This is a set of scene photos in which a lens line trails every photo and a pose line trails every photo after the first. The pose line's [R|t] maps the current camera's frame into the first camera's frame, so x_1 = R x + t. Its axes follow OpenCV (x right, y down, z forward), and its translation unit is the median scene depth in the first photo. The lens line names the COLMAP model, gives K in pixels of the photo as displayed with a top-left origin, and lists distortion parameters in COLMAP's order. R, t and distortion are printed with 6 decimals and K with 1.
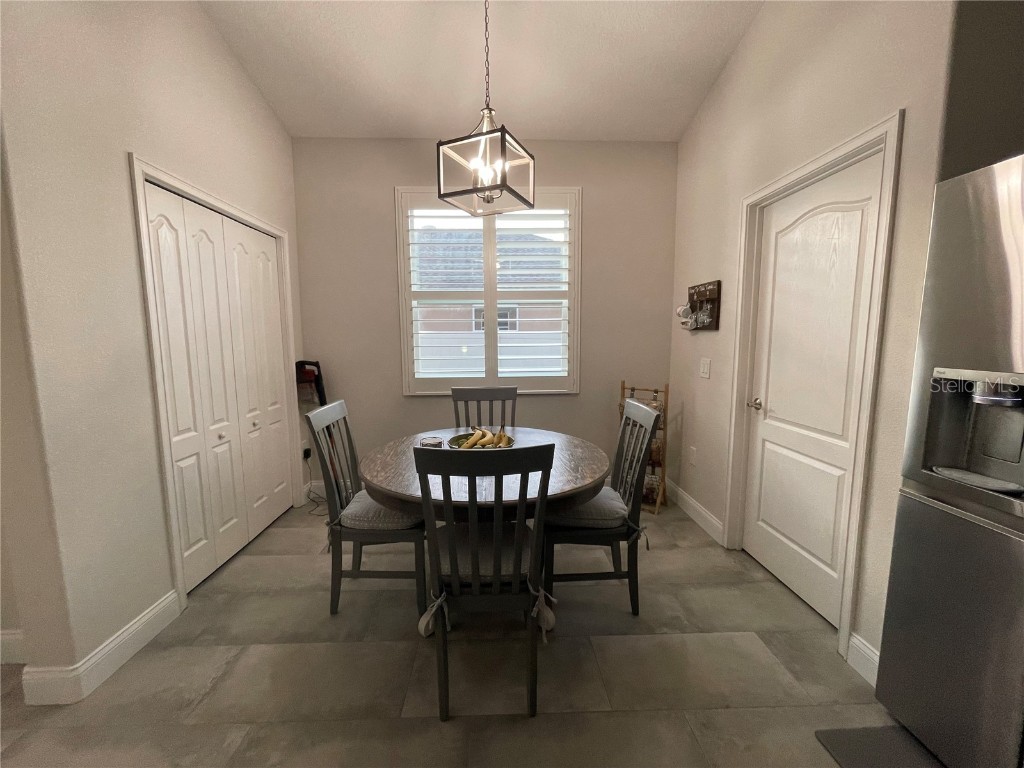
lens RADIAL K [[413.2, 0, 512.0], [0, 413.2, 384.0], [0, 0, 1]] dist [-0.000143, 0.000657]
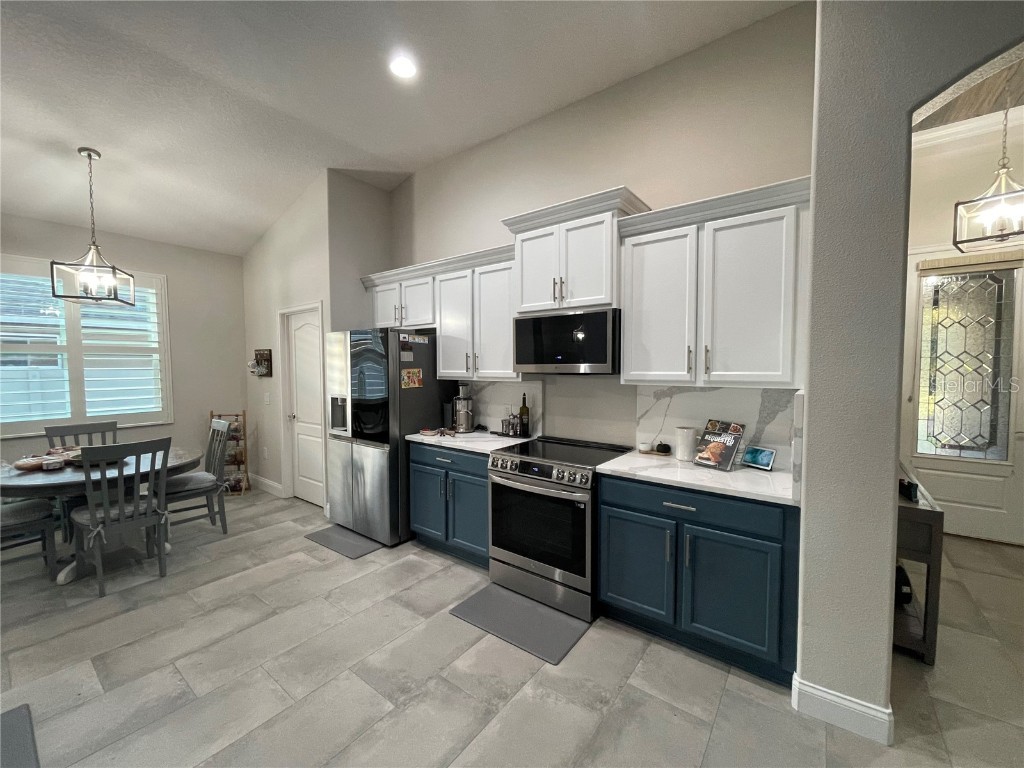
lens RADIAL K [[414.0, 0, 511.7], [0, 414.0, 381.1], [0, 0, 1]] dist [-0.000758, -0.000049]
pose [[0.638049, -0.031012, 0.769371, -0.209980], [0.090234, 0.995316, -0.034712, 0.042411], [-0.764690, 0.091571, 0.637858, -0.903789]]
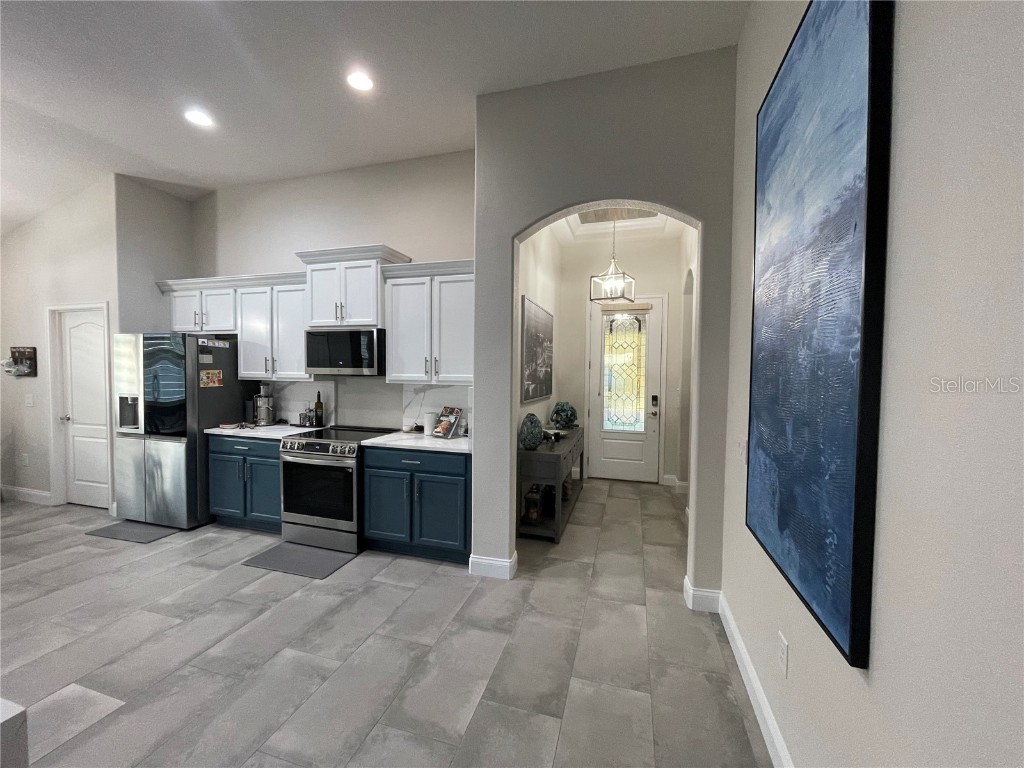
lens RADIAL K [[413.2, 0, 512.0], [0, 413.2, 384.0], [0, 0, 1]] dist [-0.000143, 0.000657]
pose [[0.328447, -0.028115, 0.944104, -0.428454], [0.095928, 0.995381, -0.003731, 0.084977], [-0.939638, 0.091792, 0.329627, -1.294151]]
